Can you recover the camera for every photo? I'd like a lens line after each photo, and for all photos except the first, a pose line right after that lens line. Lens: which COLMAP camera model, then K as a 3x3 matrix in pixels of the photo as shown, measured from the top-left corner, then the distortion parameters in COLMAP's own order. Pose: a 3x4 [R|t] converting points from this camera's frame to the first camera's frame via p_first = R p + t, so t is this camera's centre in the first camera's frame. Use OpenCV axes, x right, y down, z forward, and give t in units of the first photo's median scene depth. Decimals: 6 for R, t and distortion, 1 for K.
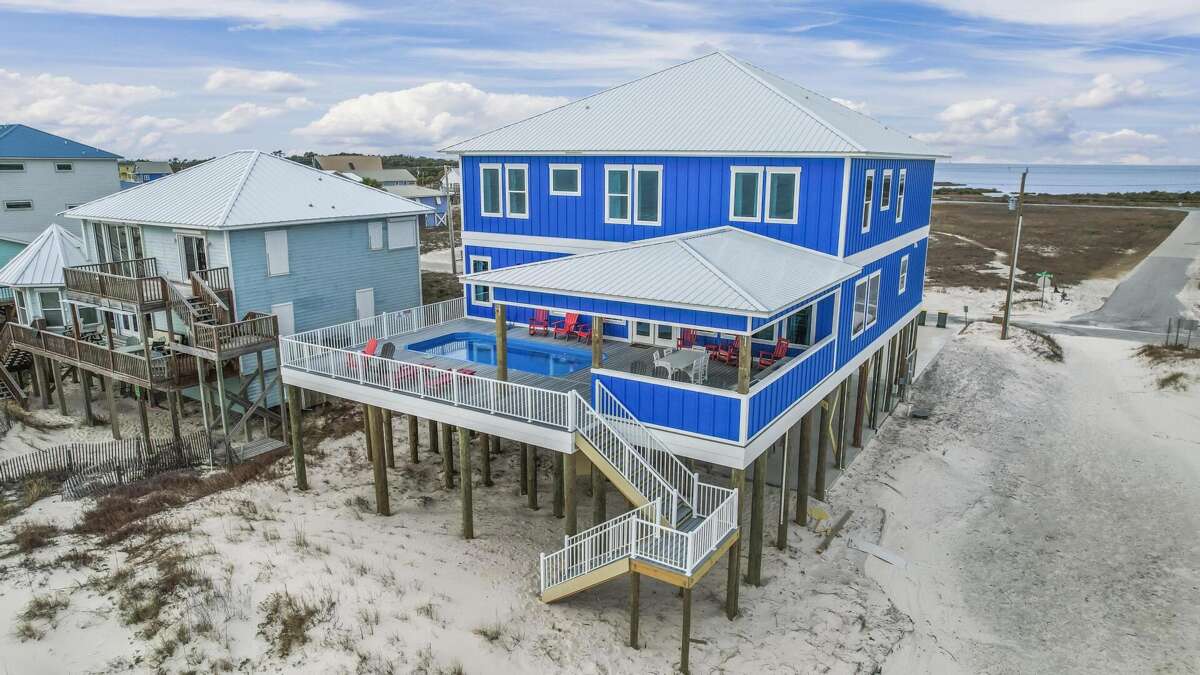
lens RADIAL K [[765.4, 0, 599.3], [0, 765.4, 347.9], [0, 0, 1]] dist [-0.083748, 0.077558]
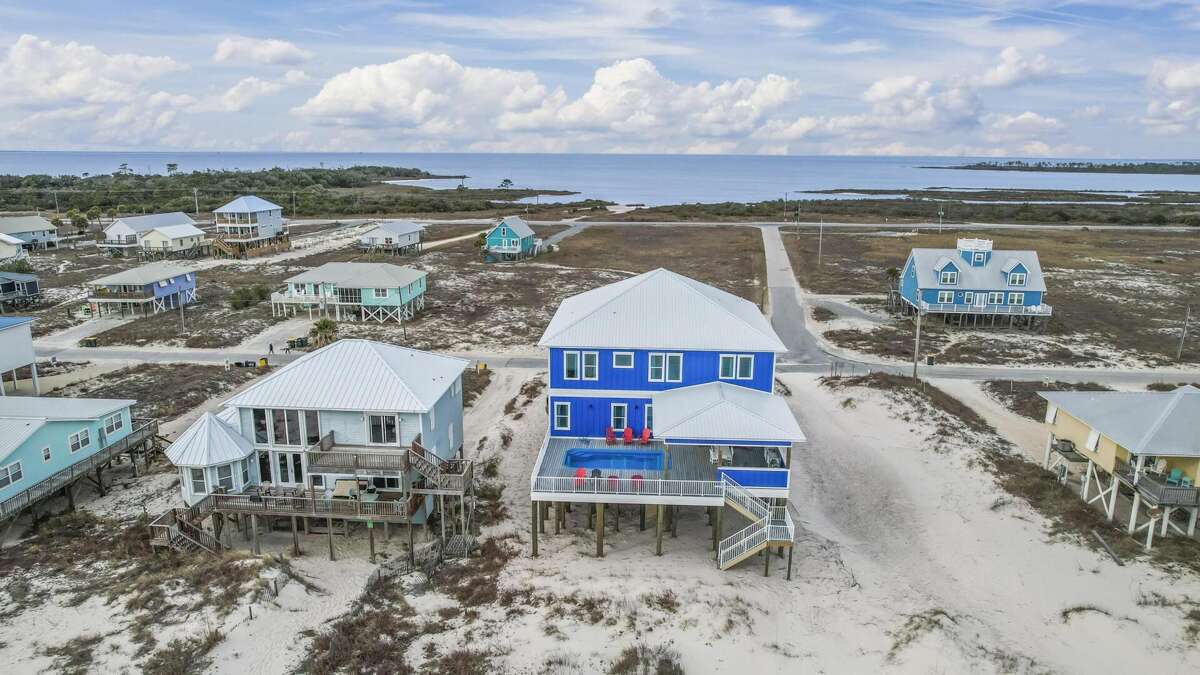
lens RADIAL K [[780.5, 0, 595.7], [0, 780.5, 354.2], [0, 0, 1]] dist [-0.046164, 0.000943]
pose [[0.878805, -0.119147, 0.462067, -1.102150], [0.114583, 0.992685, 0.038046, -0.354289], [-0.463220, 0.019510, 0.886029, -0.731837]]
